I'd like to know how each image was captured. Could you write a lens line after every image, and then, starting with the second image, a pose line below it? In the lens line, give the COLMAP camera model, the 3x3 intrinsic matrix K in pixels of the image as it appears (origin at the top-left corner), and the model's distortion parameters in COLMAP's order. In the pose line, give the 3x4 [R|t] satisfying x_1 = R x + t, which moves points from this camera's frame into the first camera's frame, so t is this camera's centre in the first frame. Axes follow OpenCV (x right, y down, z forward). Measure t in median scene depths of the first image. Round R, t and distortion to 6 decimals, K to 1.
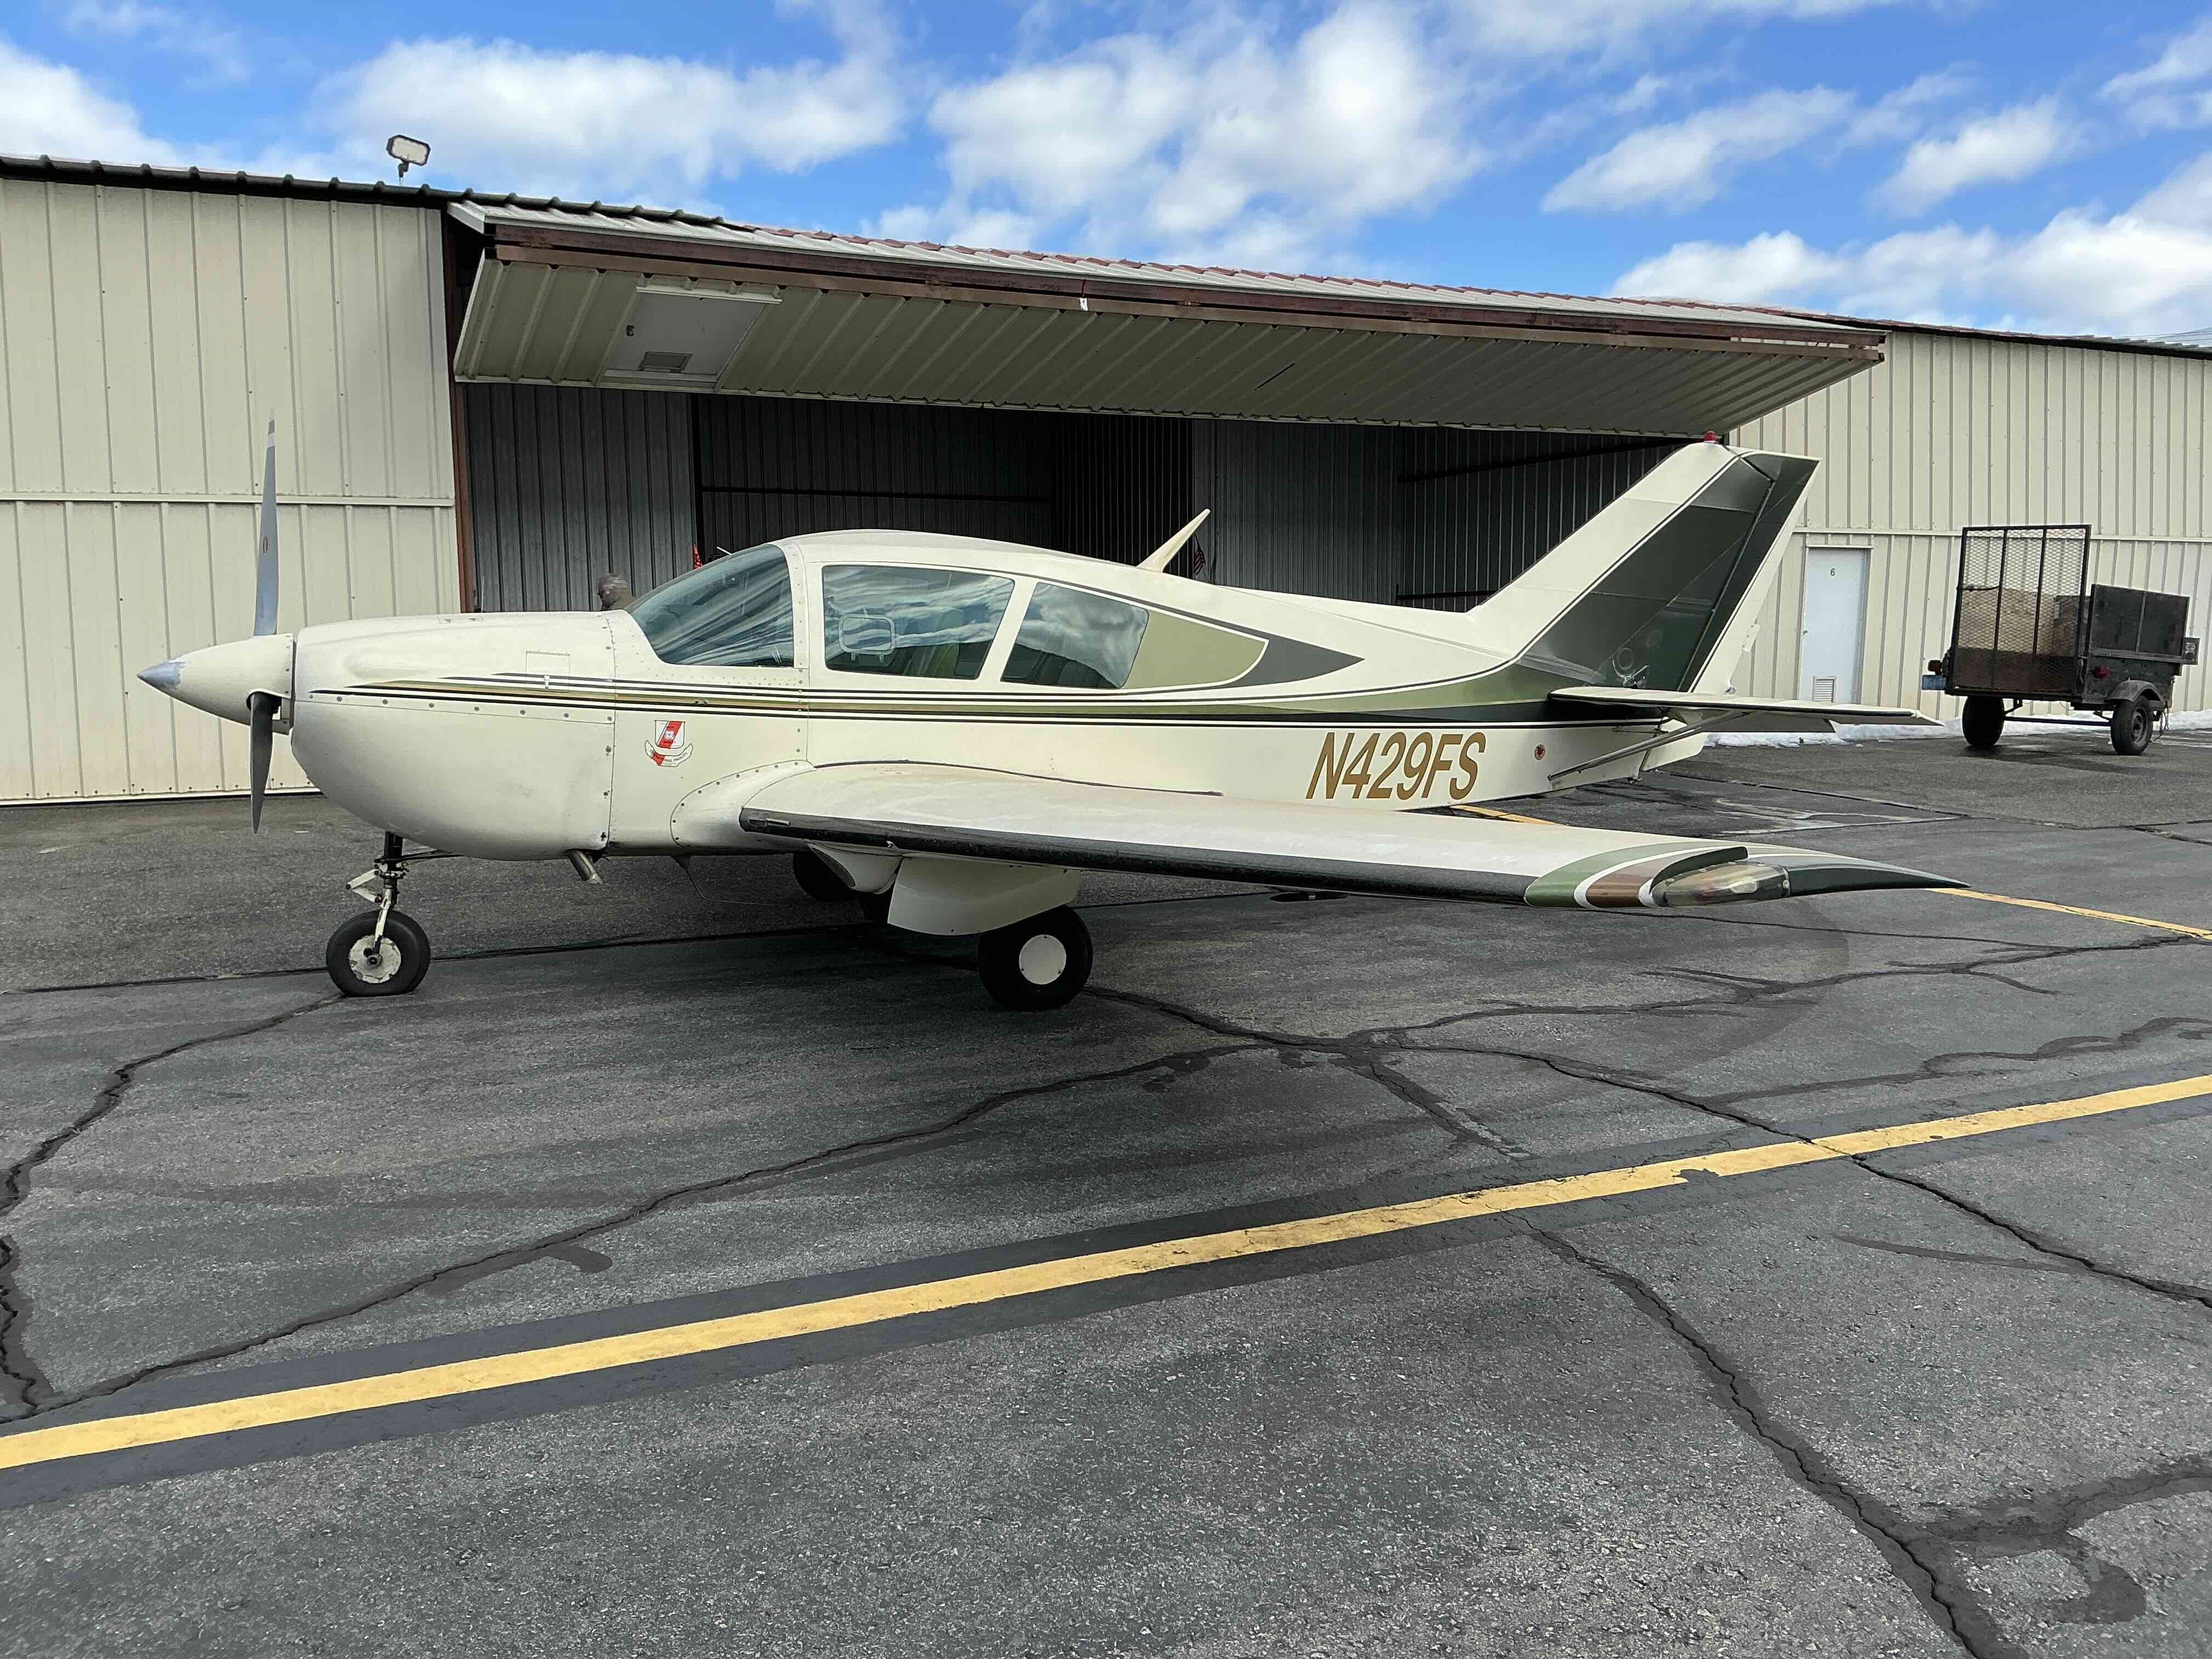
lens RADIAL K [[1820.7, 0, 1106.0], [0, 1820.7, 829.5], [0, 0, 1]] dist [0.164765, -0.341223]
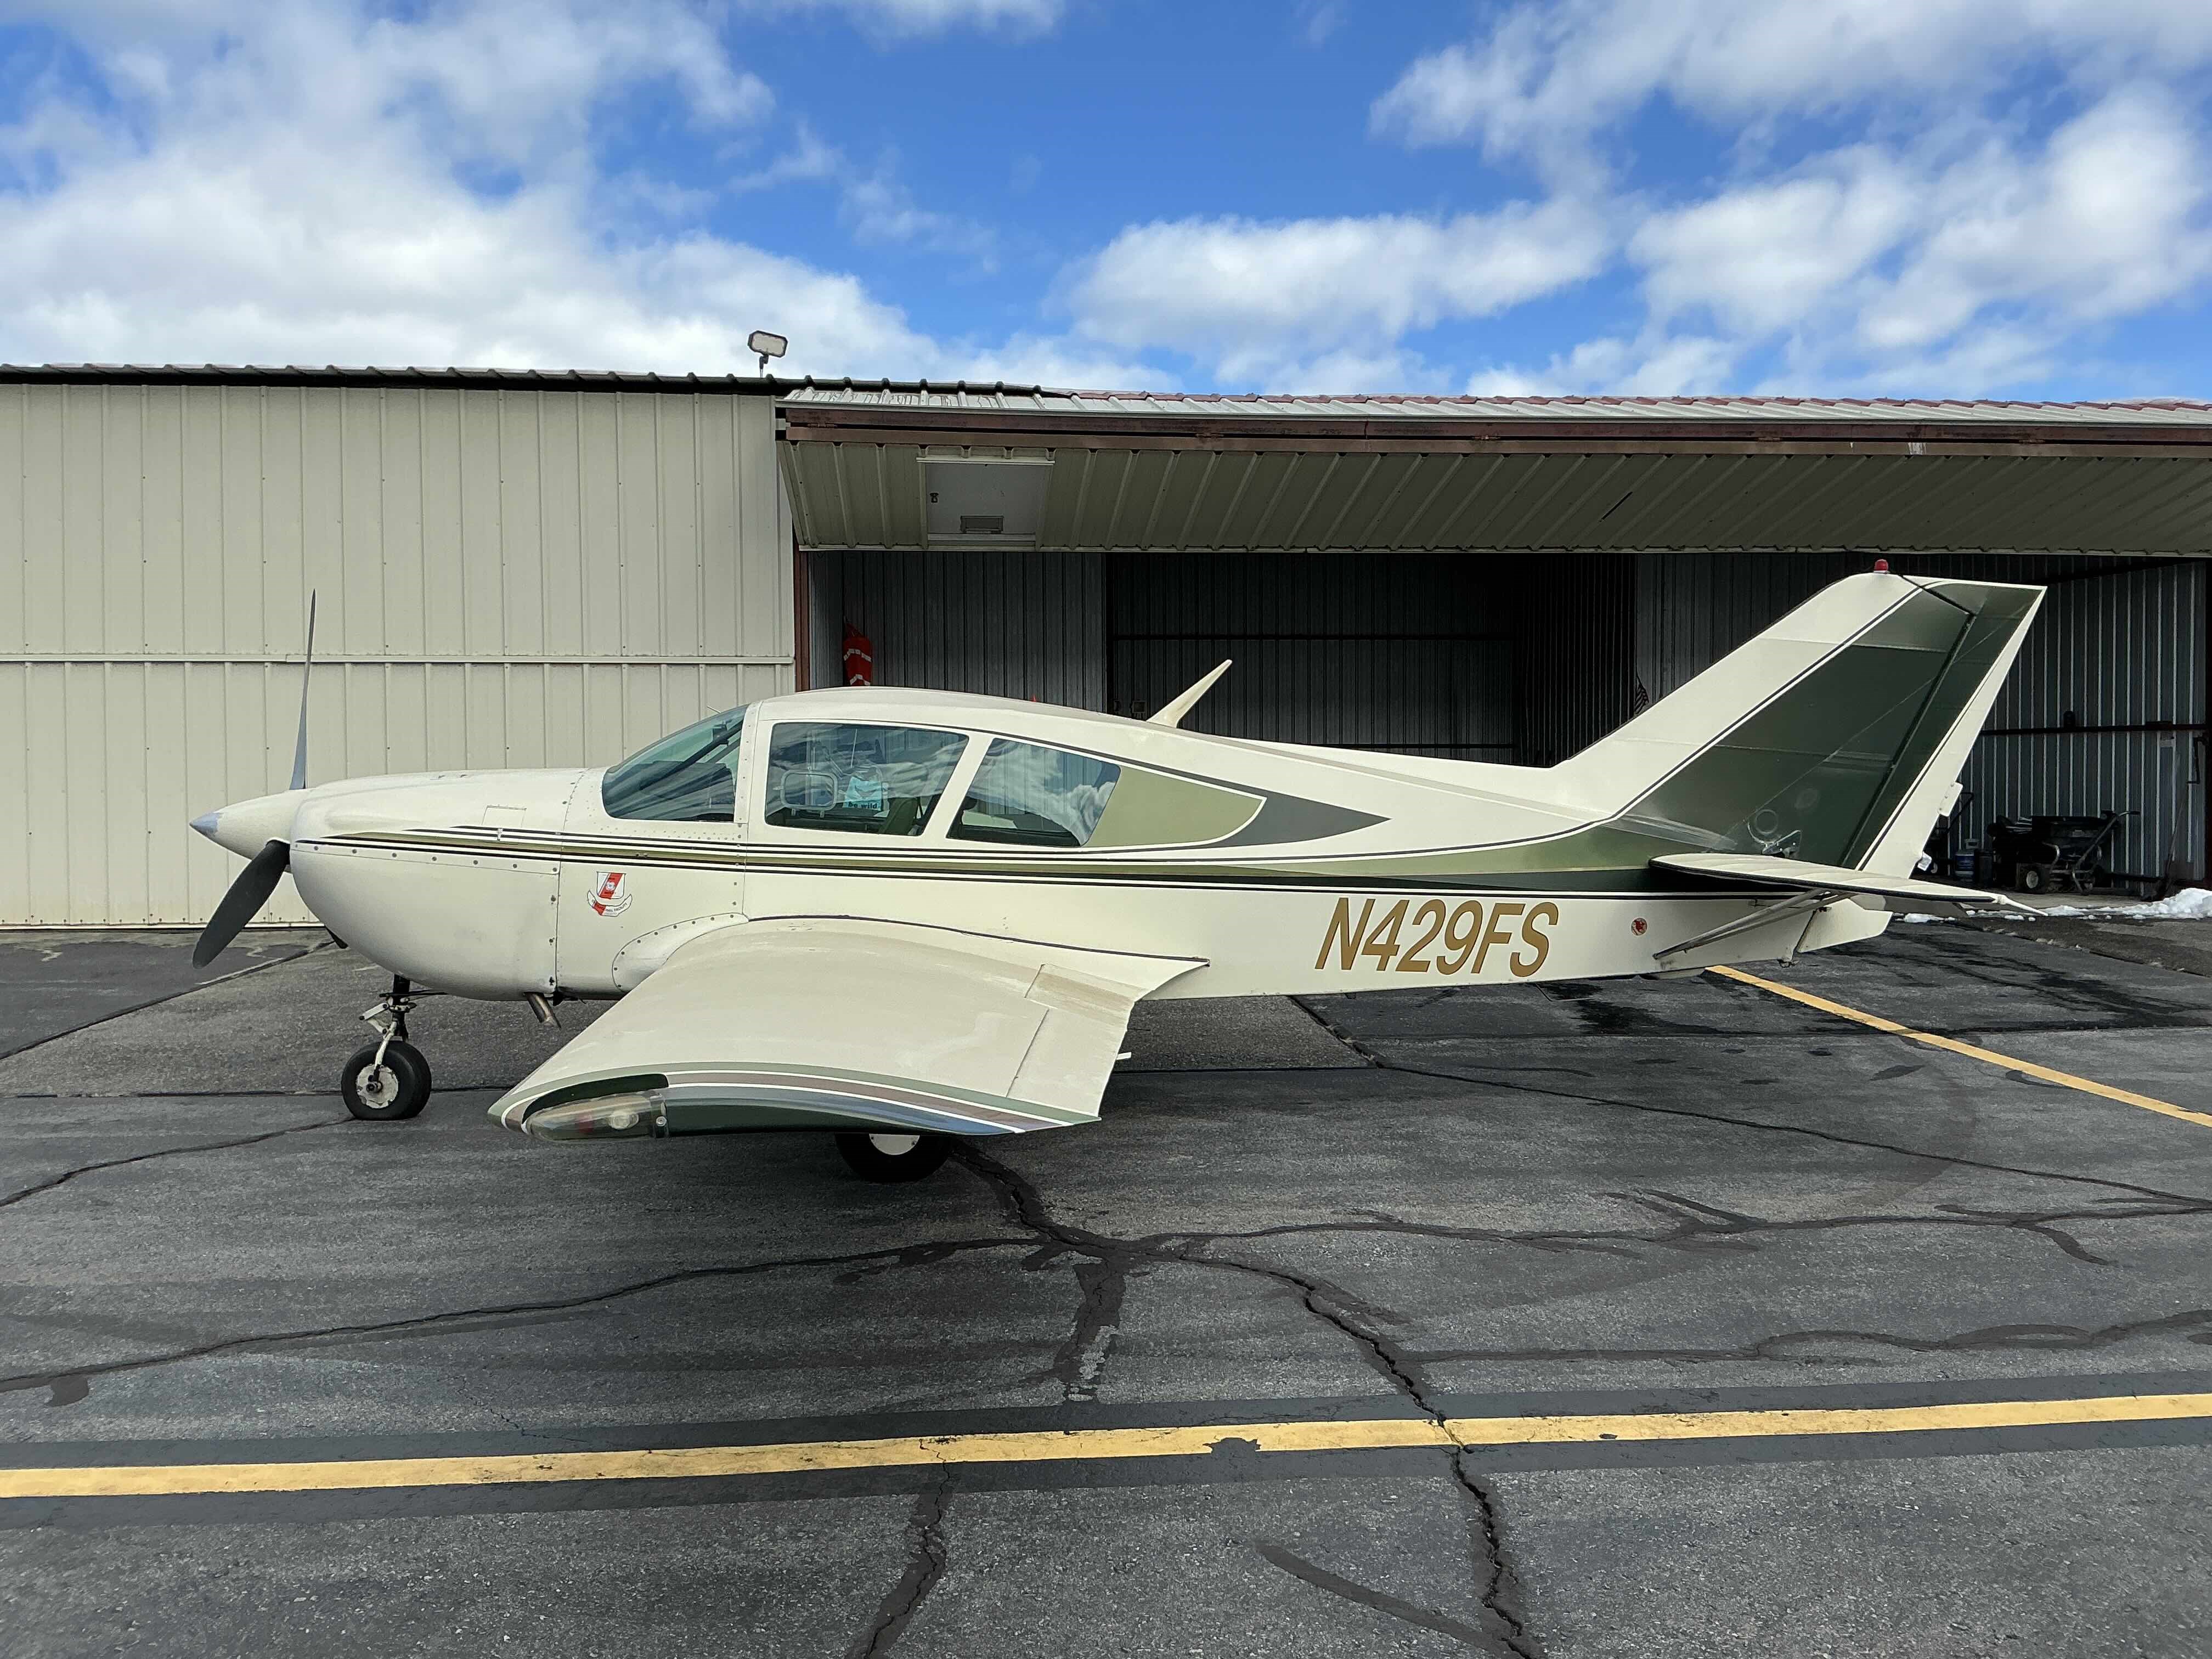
lens RADIAL K [[1820.7, 0, 1106.0], [0, 1820.7, 829.5], [0, 0, 1]] dist [0.164765, -0.341223]
pose [[0.941469, 0.015900, -0.336725, 0.315538], [-0.040523, 0.996982, -0.066224, -0.021442], [0.334656, 0.075993, 0.939271, 0.092976]]
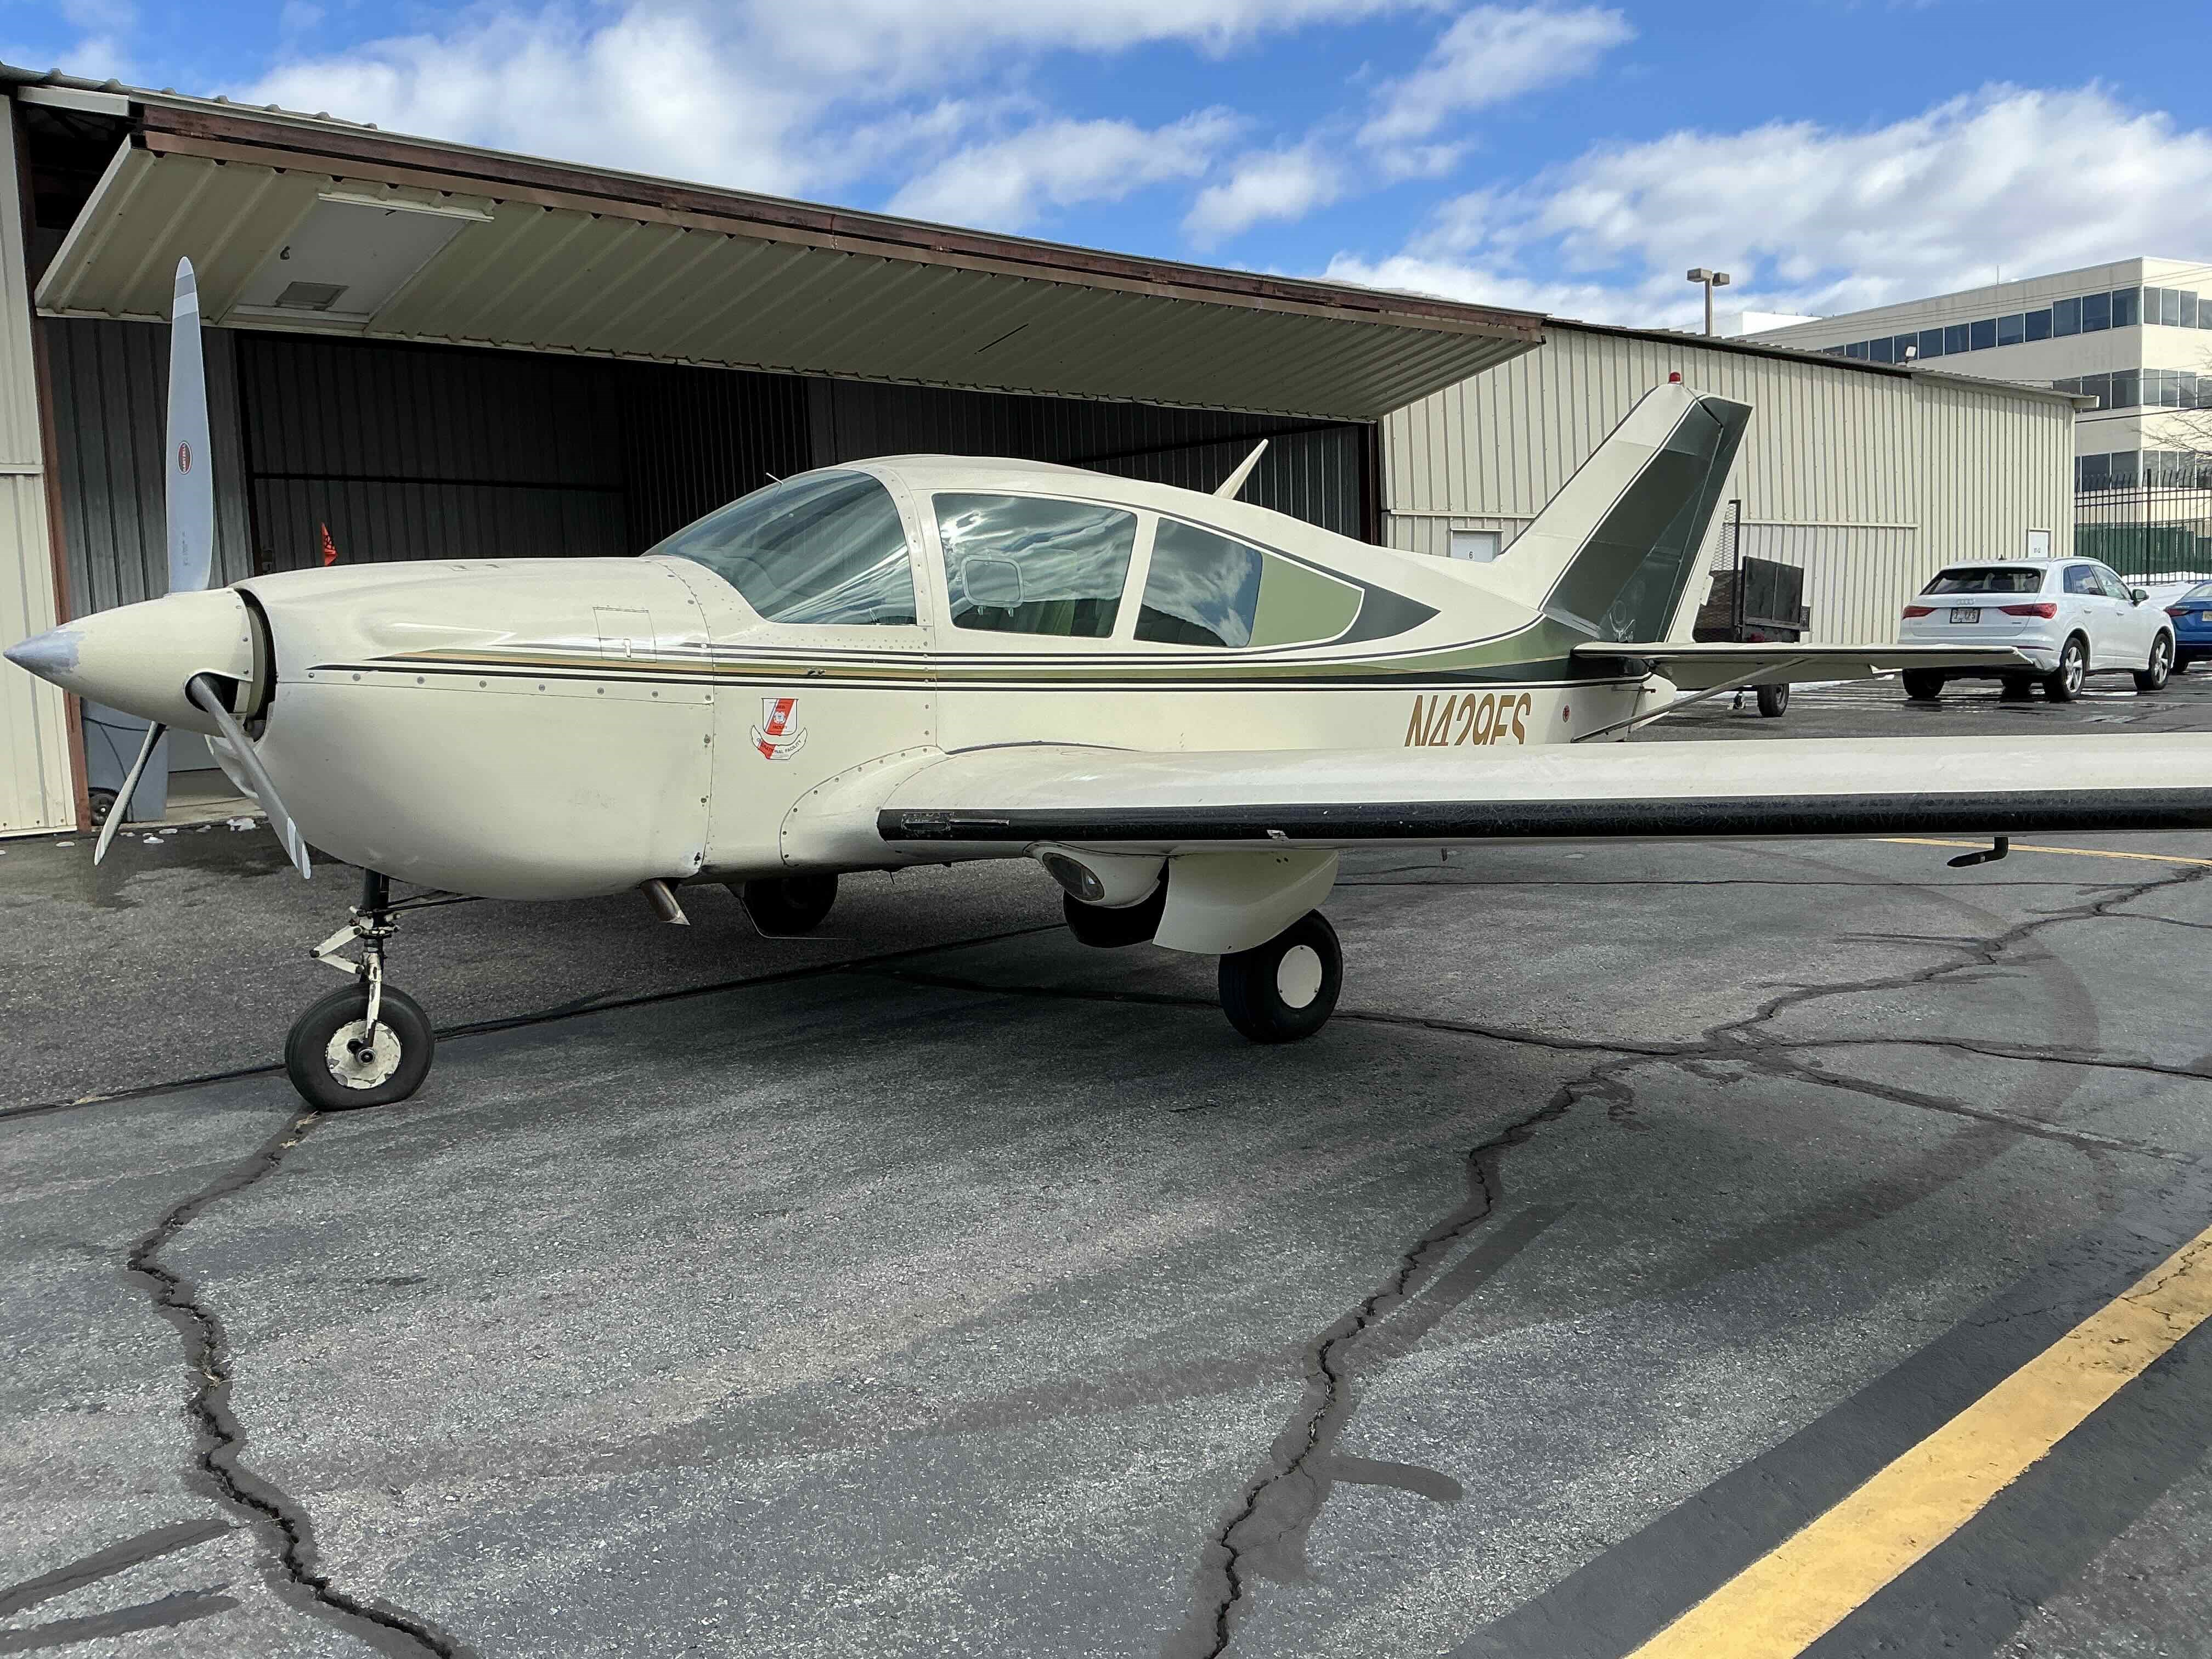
lens RADIAL K [[1820.7, 0, 1106.0], [0, 1820.7, 829.5], [0, 0, 1]] dist [0.164765, -0.341223]
pose [[0.952420, -0.056799, 0.299449, -0.281265], [0.059071, 0.998253, 0.001464, 0.000648], [-0.299009, 0.016294, 0.954111, 0.209734]]
